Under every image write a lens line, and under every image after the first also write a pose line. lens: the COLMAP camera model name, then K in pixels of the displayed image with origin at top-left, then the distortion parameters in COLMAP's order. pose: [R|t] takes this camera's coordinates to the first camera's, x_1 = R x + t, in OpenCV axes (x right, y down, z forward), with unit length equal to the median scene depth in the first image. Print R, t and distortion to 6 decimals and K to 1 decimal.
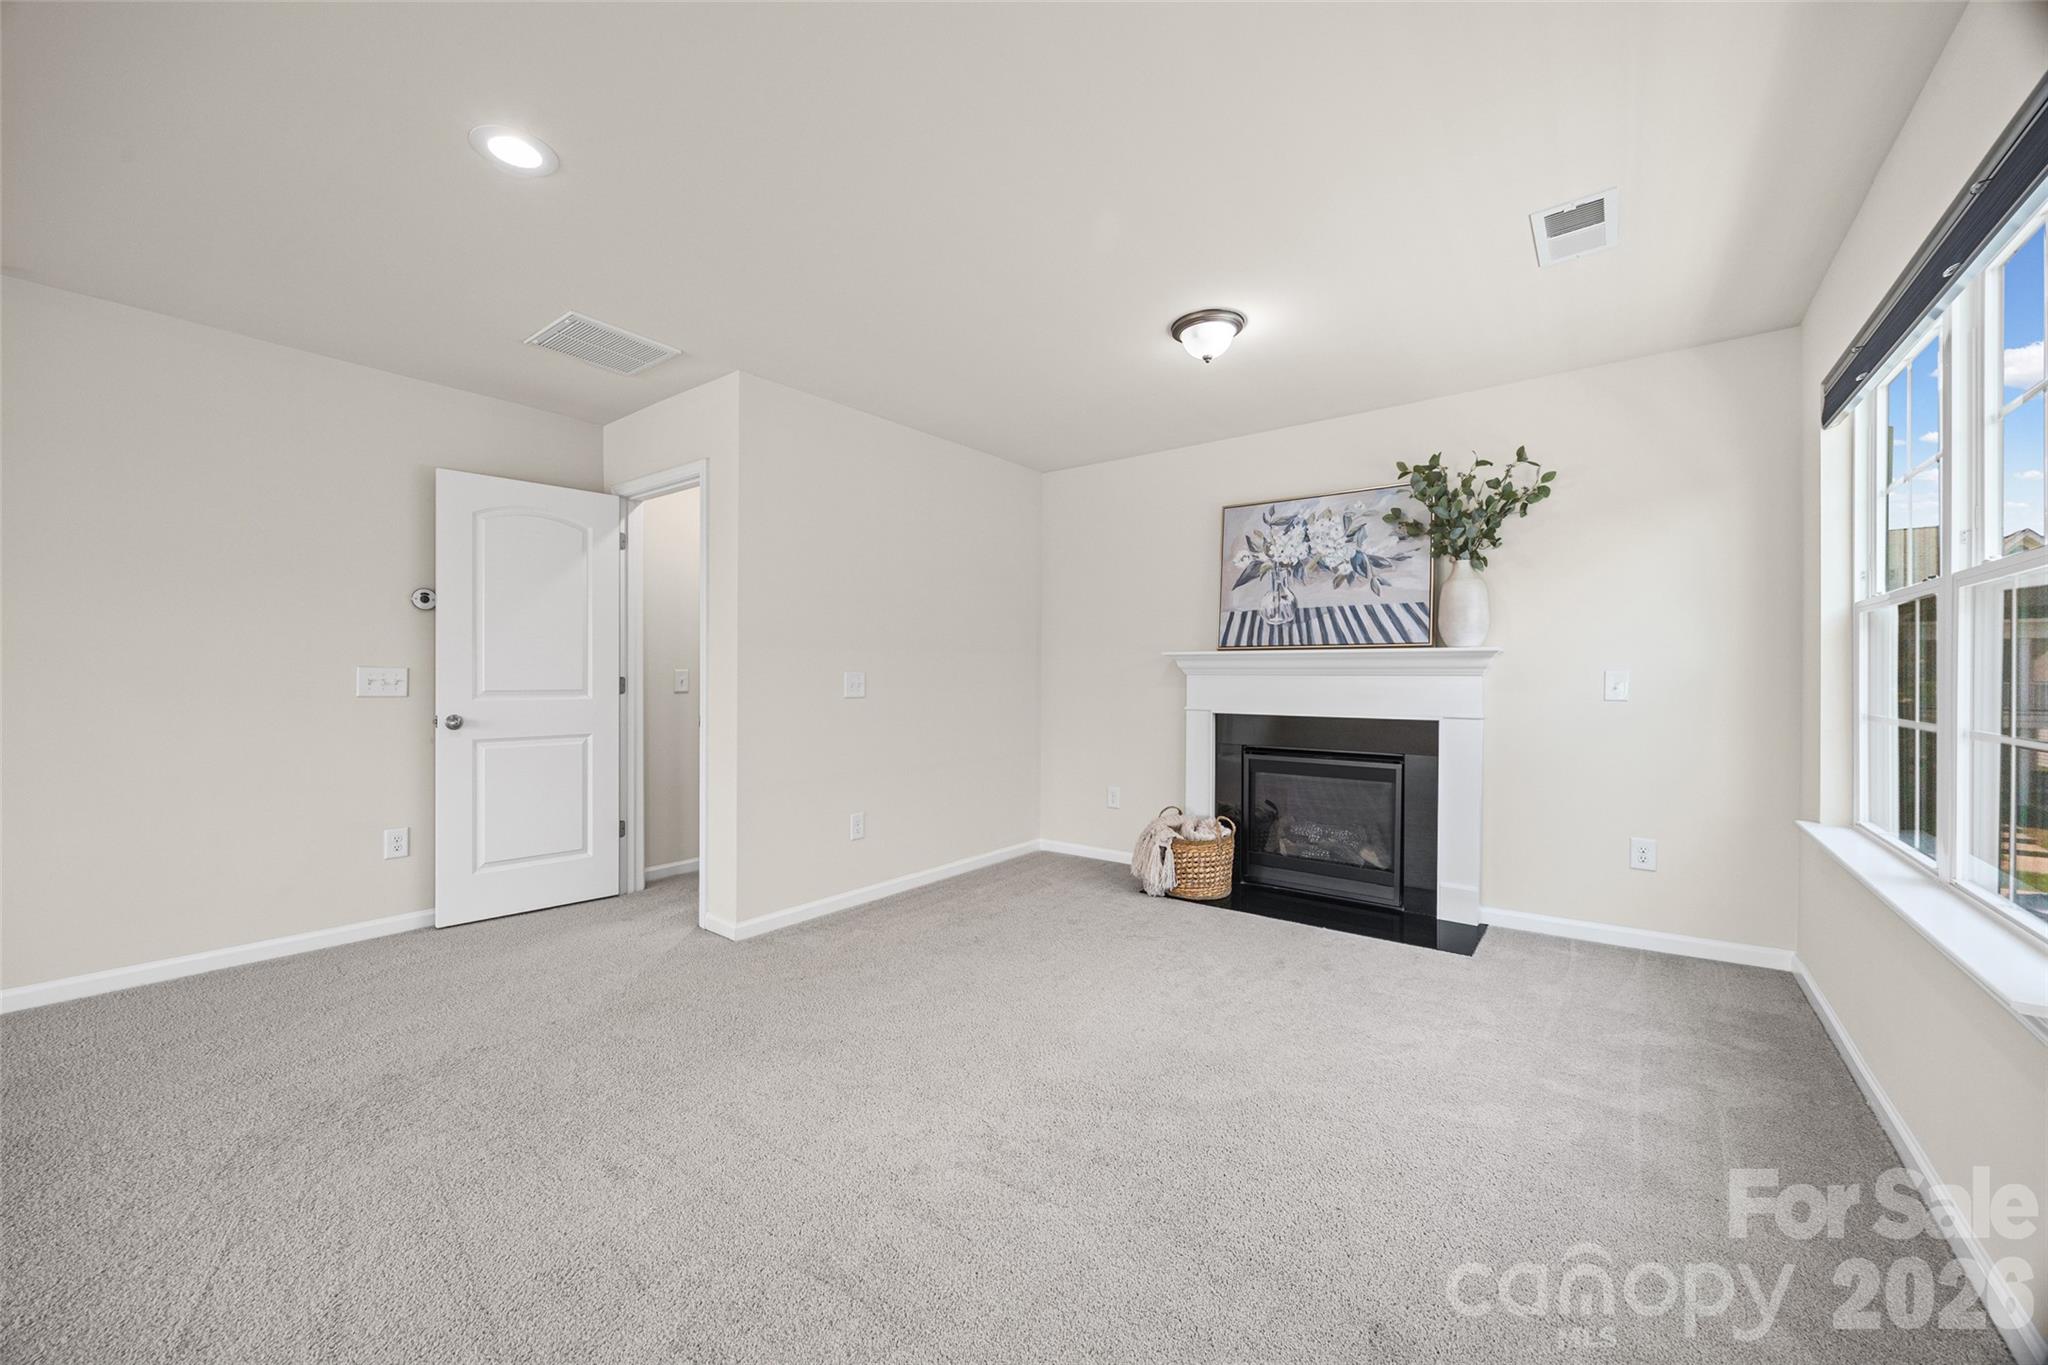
lens RADIAL K [[777.7, 0, 1017.1], [0, 777.7, 638.4], [0, 0, 1]] dist [-0.000769, 0.000076]
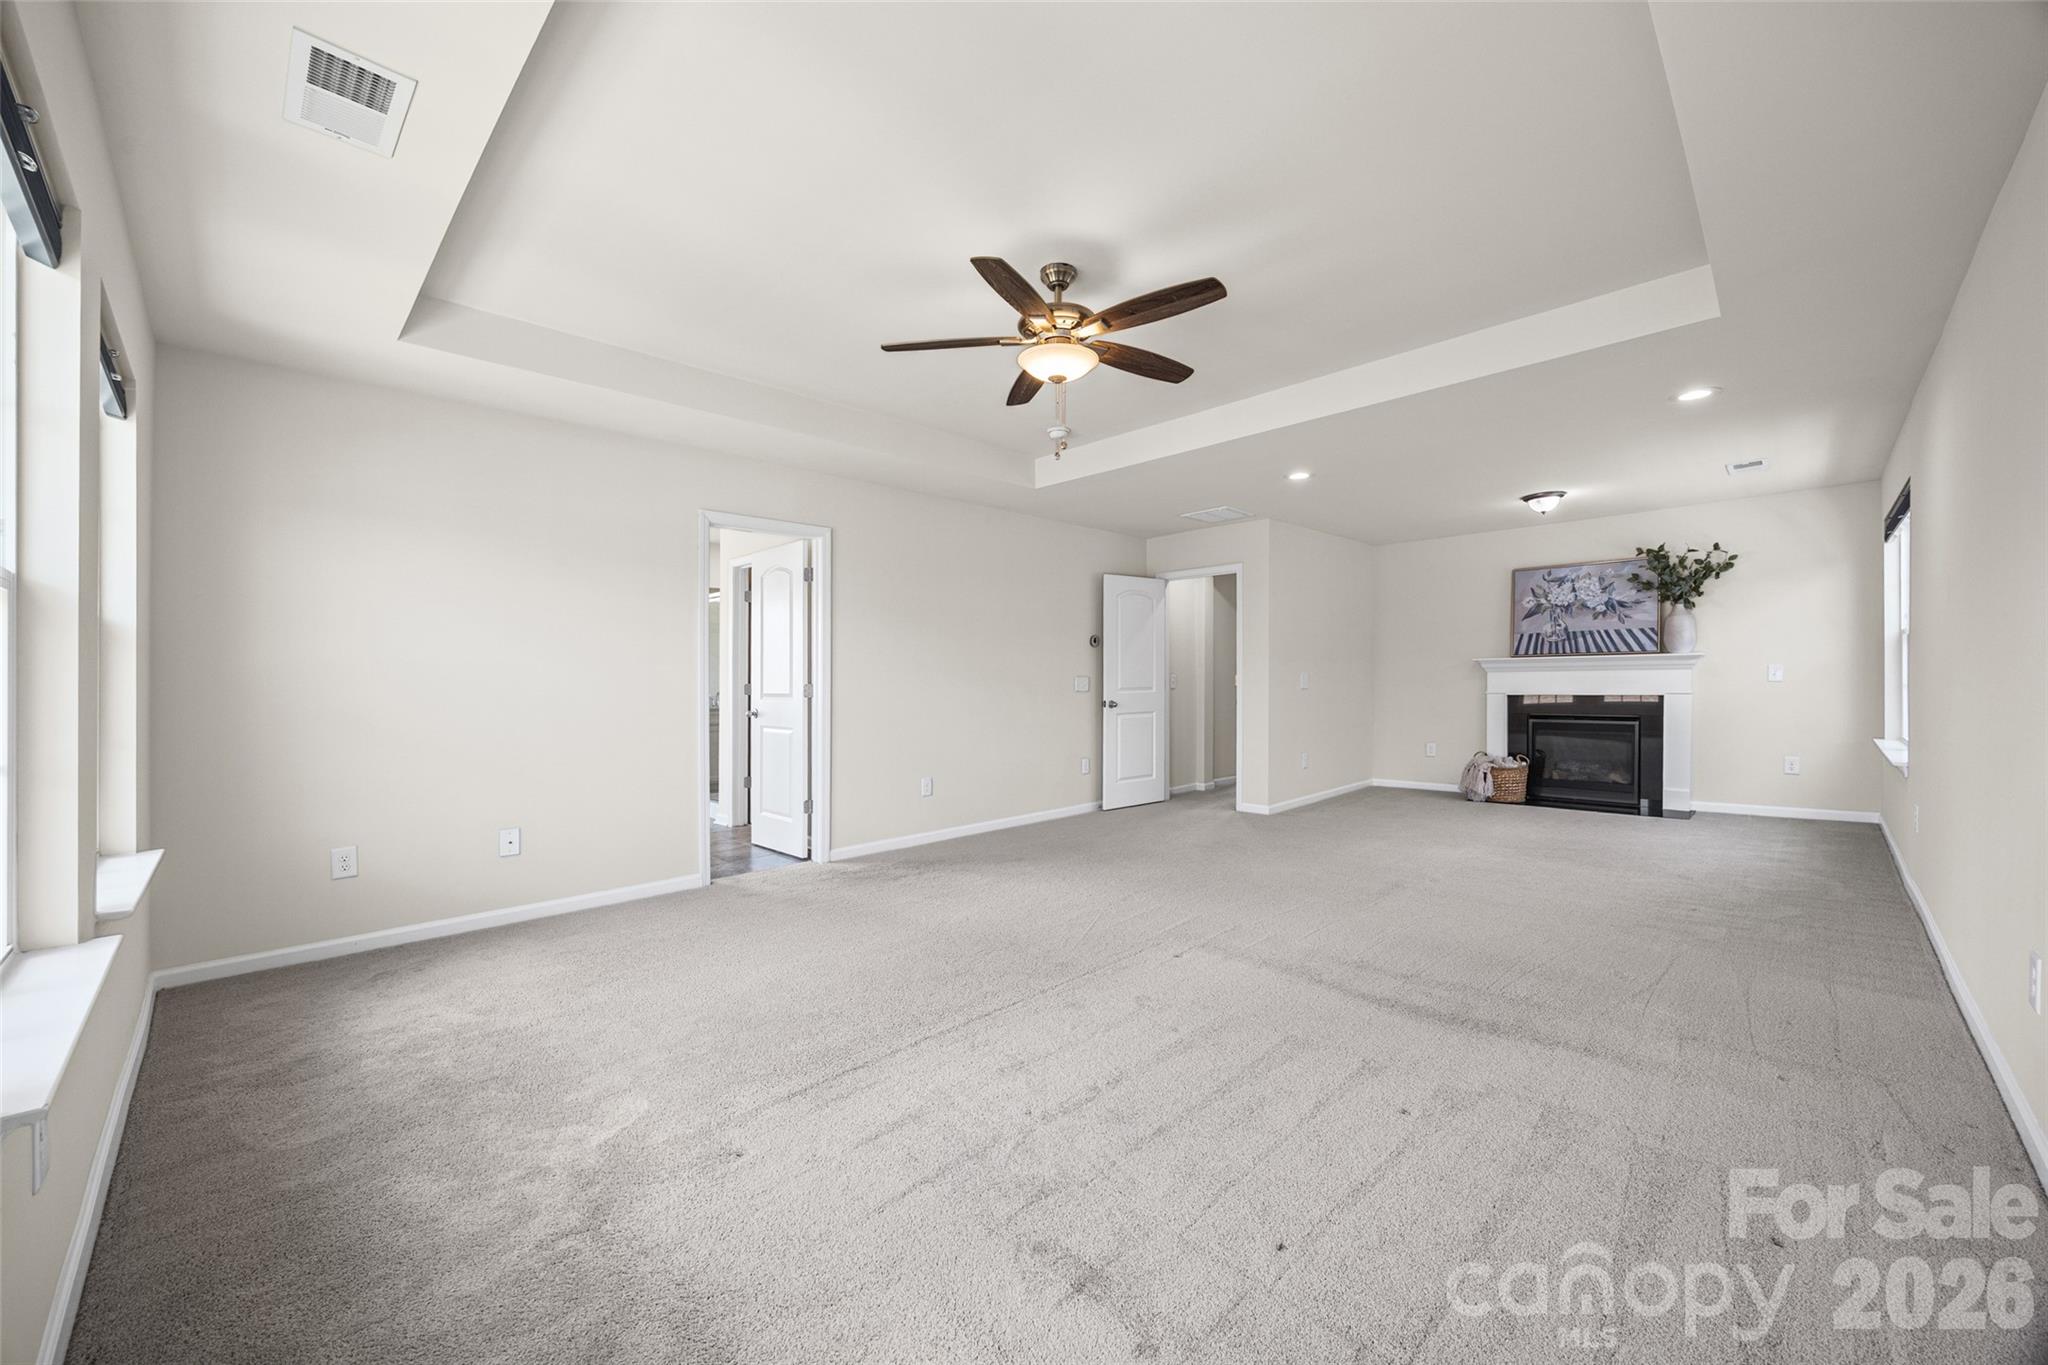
lens RADIAL K [[793.2, 0, 1015.6], [0, 793.2, 659.1], [0, 0, 1]] dist [0.000049, -0.000101]
pose [[0.991693, -0.023471, -0.126471, -0.646770], [0.026467, 0.999406, 0.022059, -0.050804], [0.125878, -0.025223, 0.991725, -0.909663]]
